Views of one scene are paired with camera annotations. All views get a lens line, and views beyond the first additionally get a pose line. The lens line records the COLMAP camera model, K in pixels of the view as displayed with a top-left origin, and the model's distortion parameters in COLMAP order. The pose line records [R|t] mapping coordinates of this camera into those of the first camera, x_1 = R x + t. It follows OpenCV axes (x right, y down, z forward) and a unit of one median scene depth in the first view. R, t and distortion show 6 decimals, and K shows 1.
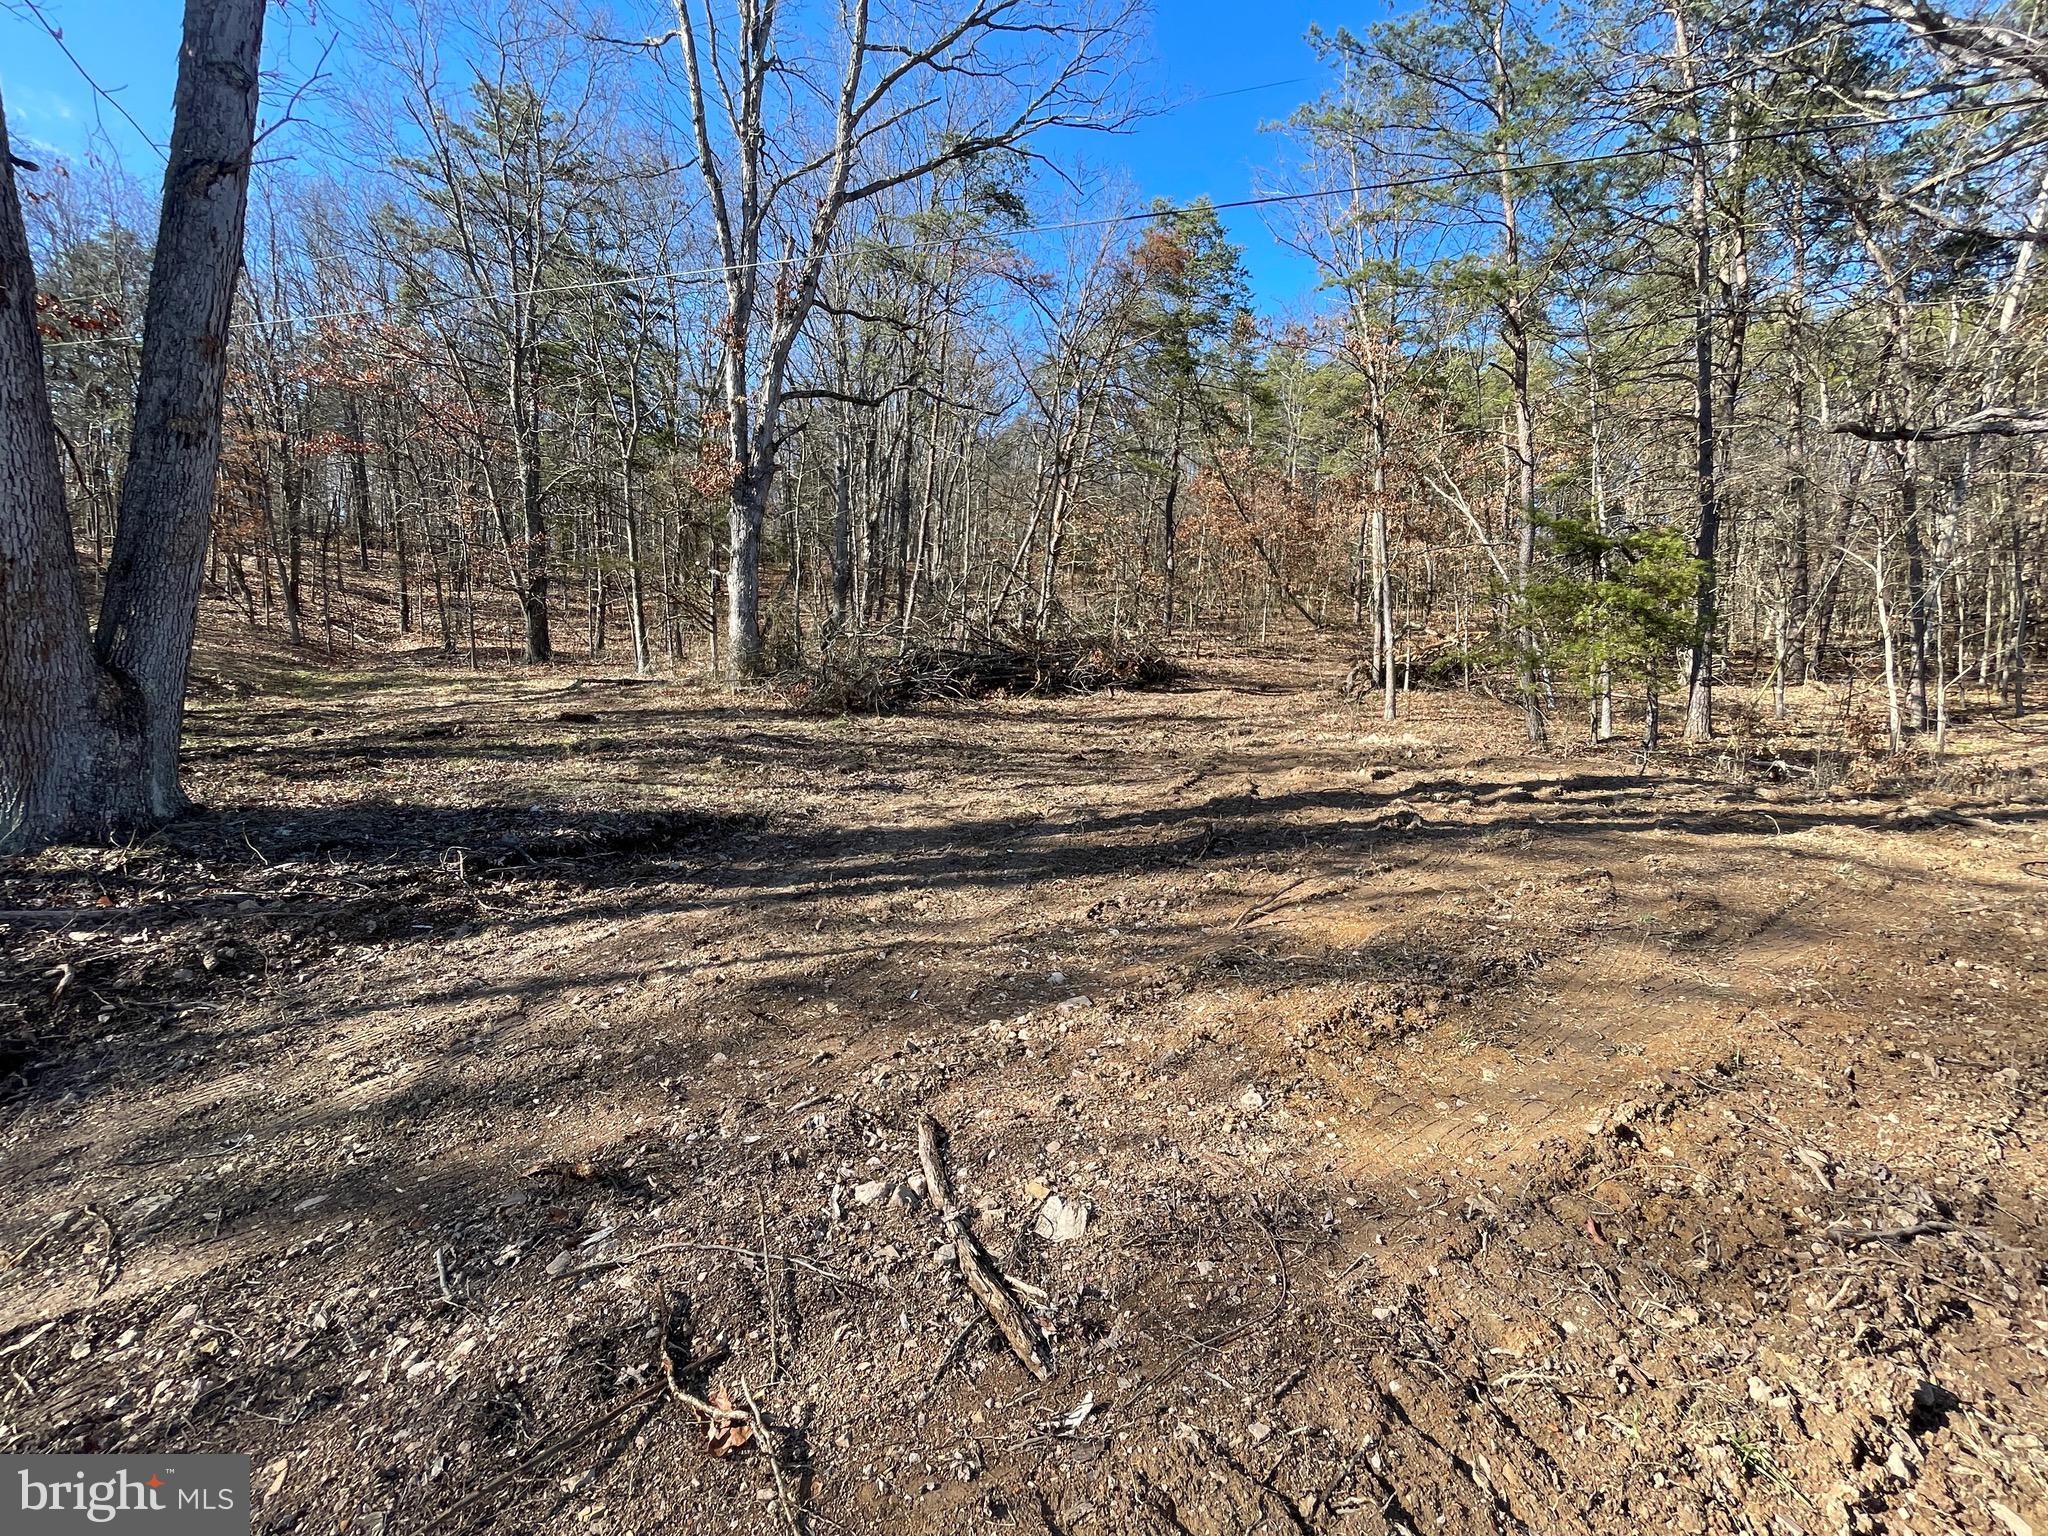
lens RADIAL K [[870.2, 0, 1023.0], [0, 870.2, 765.9], [0, 0, 1]] dist [-0.003762, 0.000099]
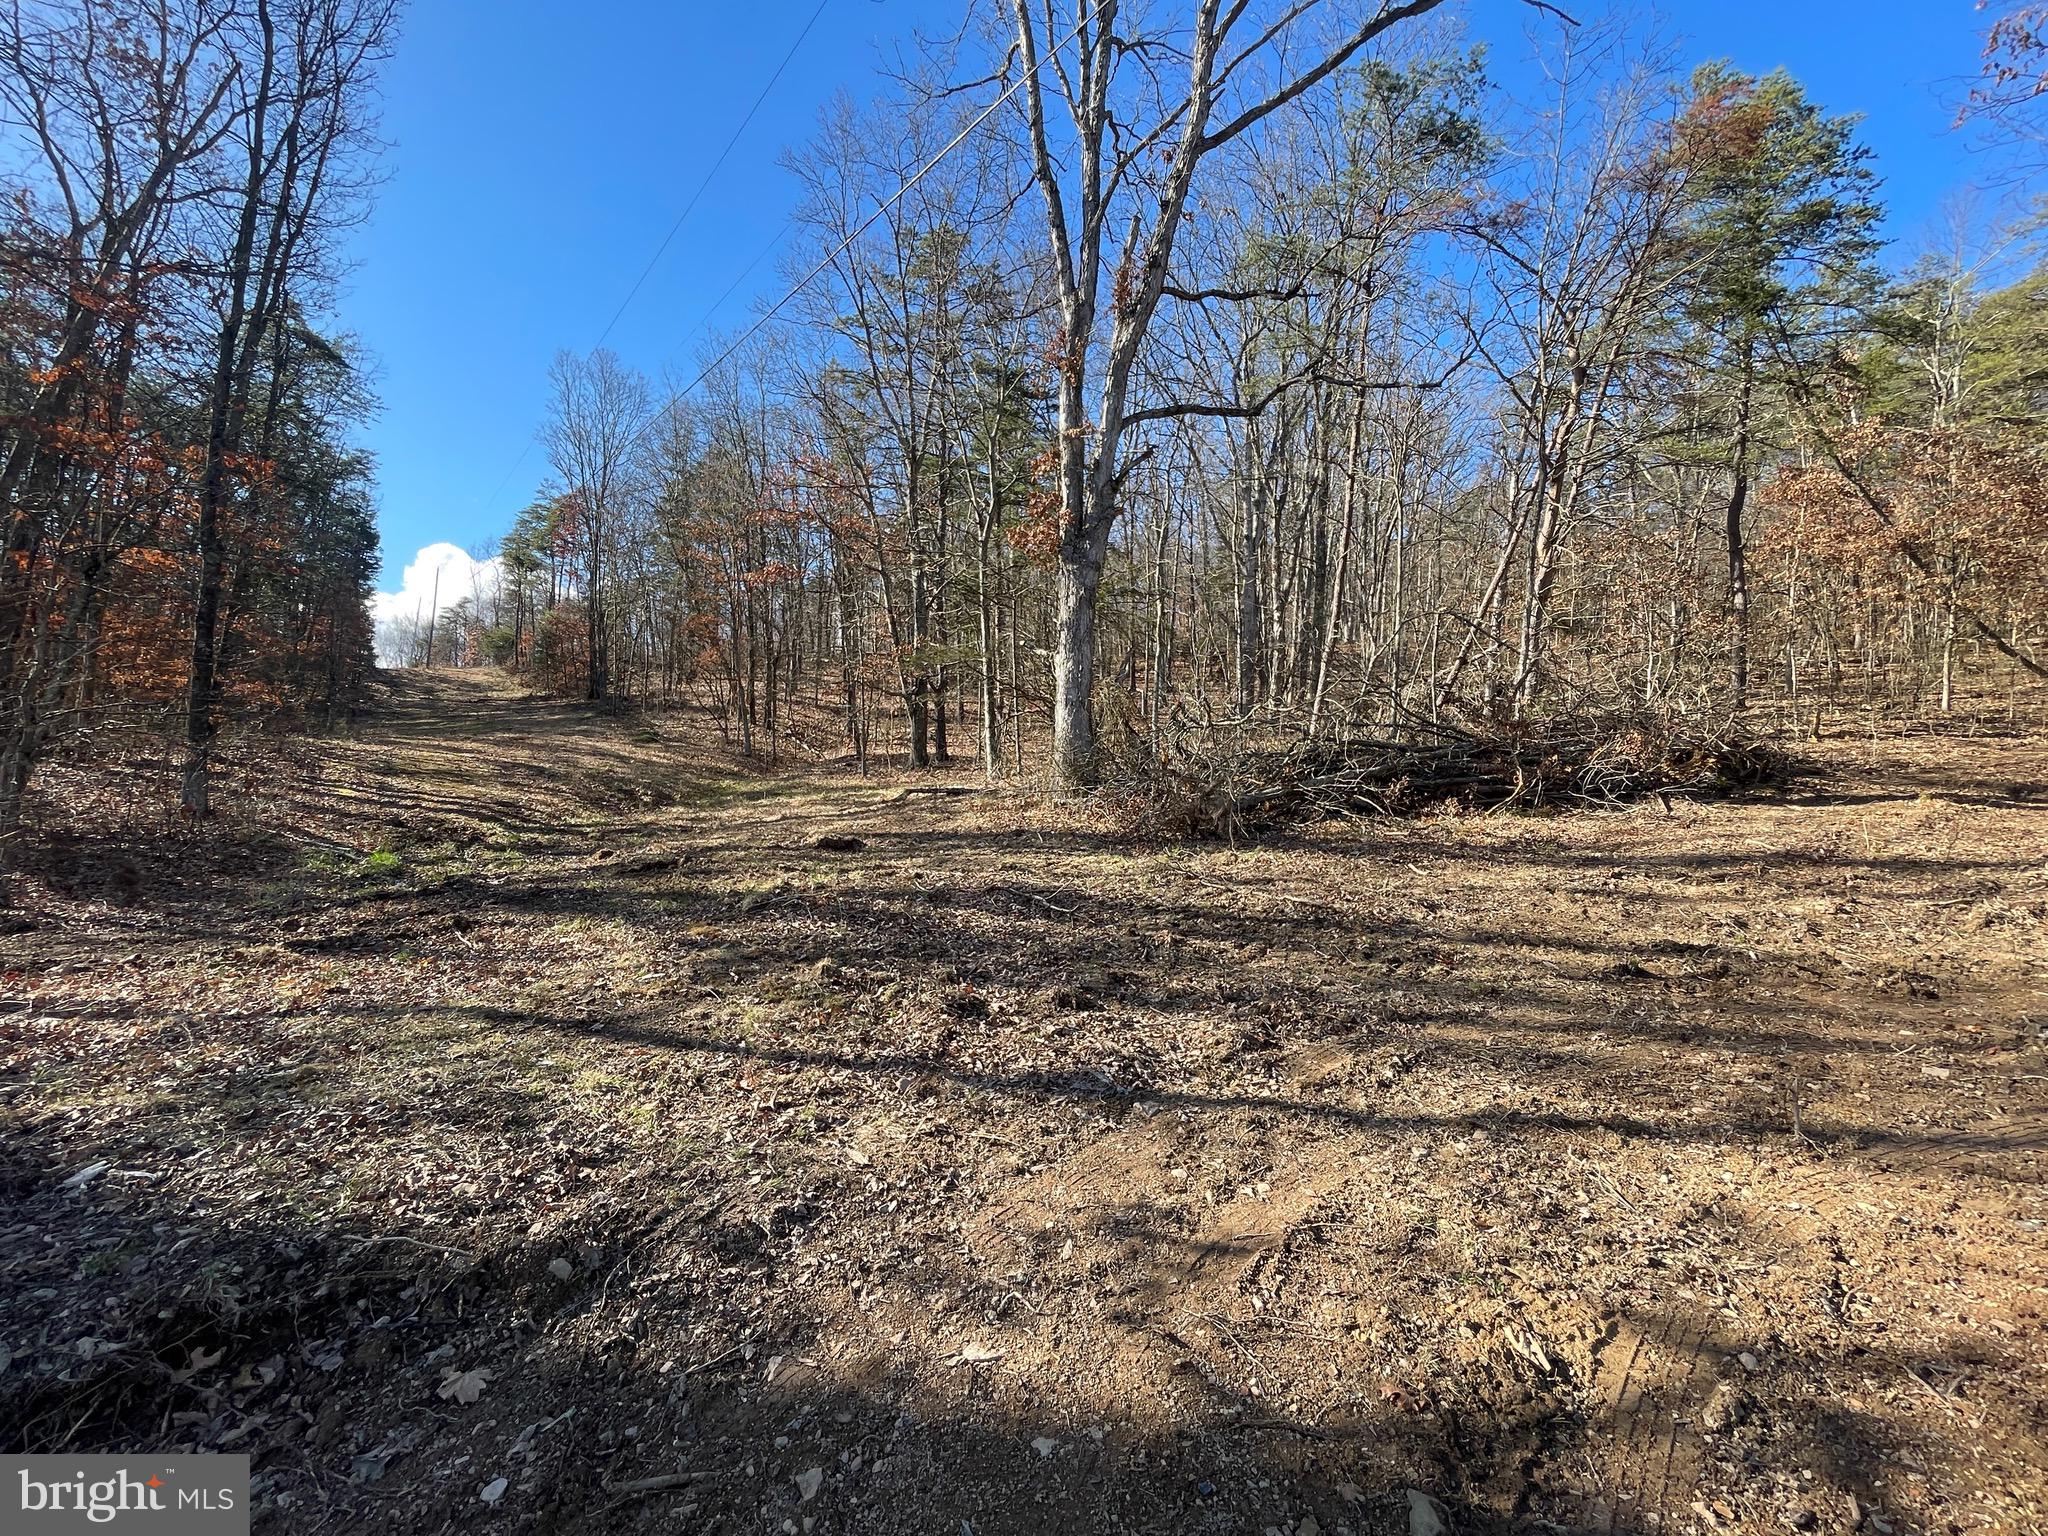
lens RADIAL K [[870.2, 0, 1023.8], [0, 870.2, 765.2], [0, 0, 1]] dist [-0.003762, 0.000099]
pose [[0.878784, -0.020370, -0.476784, 0.003537], [-0.031833, 0.994361, -0.101157, -0.047686], [0.476156, 0.104073, 0.873180, 0.360618]]
